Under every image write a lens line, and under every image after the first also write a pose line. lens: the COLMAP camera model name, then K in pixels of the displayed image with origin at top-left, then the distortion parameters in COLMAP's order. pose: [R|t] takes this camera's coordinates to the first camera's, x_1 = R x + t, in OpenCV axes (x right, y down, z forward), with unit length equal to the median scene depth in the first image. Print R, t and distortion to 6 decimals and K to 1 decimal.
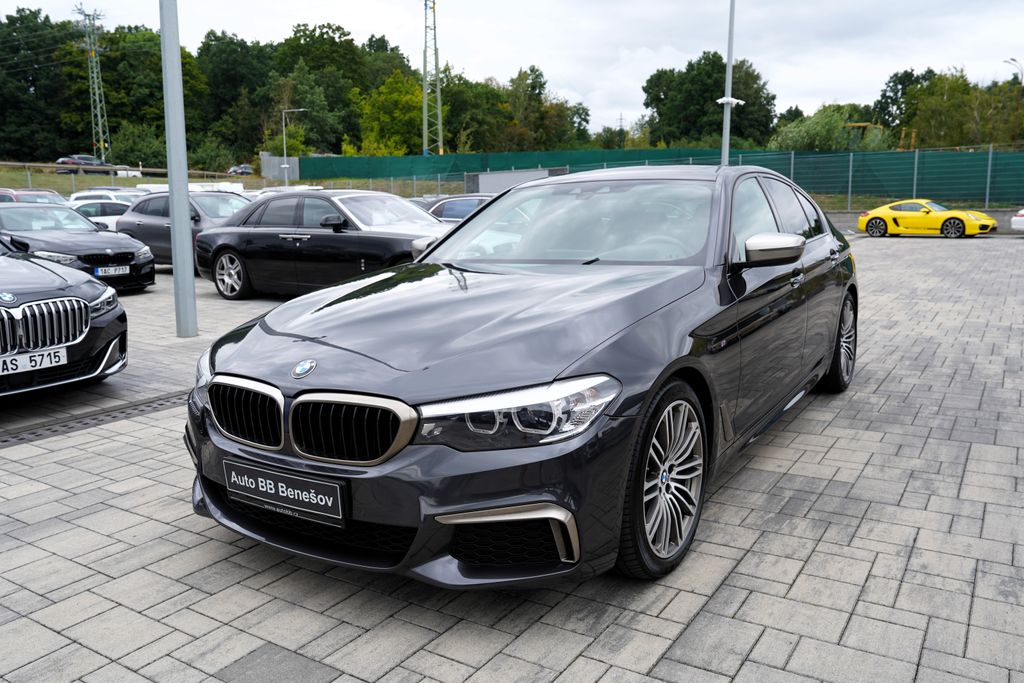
lens RADIAL K [[778.5, 0, 517.0], [0, 778.5, 339.4], [0, 0, 1]] dist [-0.035744, 0.036774]
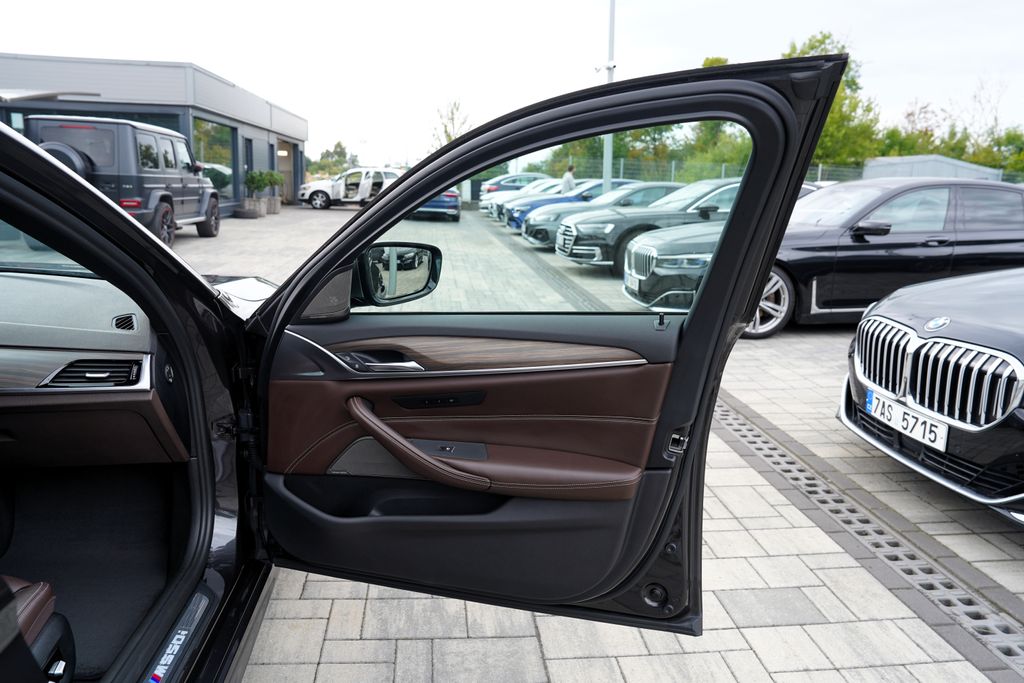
lens RADIAL K [[702.2, 0, 522.8], [0, 702.2, 328.8], [0, 0, 1]] dist [-0.092043, 0.064183]
pose [[-0.766189, 0.118246, -0.631642, -0.002478], [-0.130229, 0.933958, 0.332810, -0.036003], [0.629281, 0.337254, -0.700190, 0.214135]]
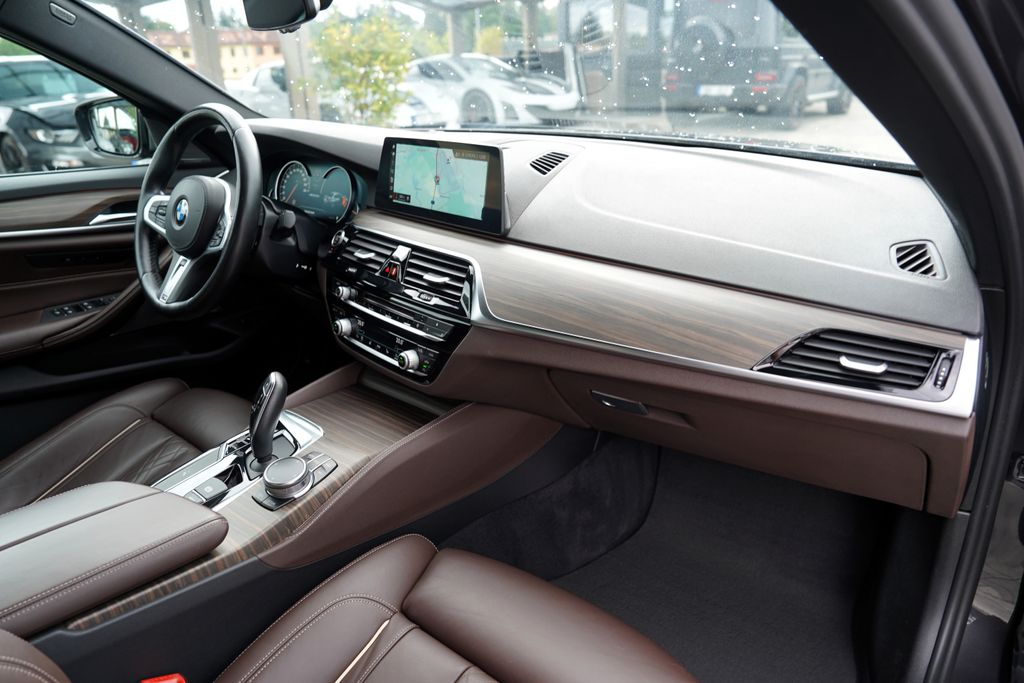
lens RADIAL K [[702.2, 0, 499.2], [0, 702.2, 338.6], [0, 0, 1]] dist [-0.092043, 0.064183]
pose [[-0.987849, 0.007554, 0.155232, -0.000635], [0.087217, 0.853660, 0.513477, -0.026644], [-0.128636, 0.520776, -0.843946, 0.181978]]
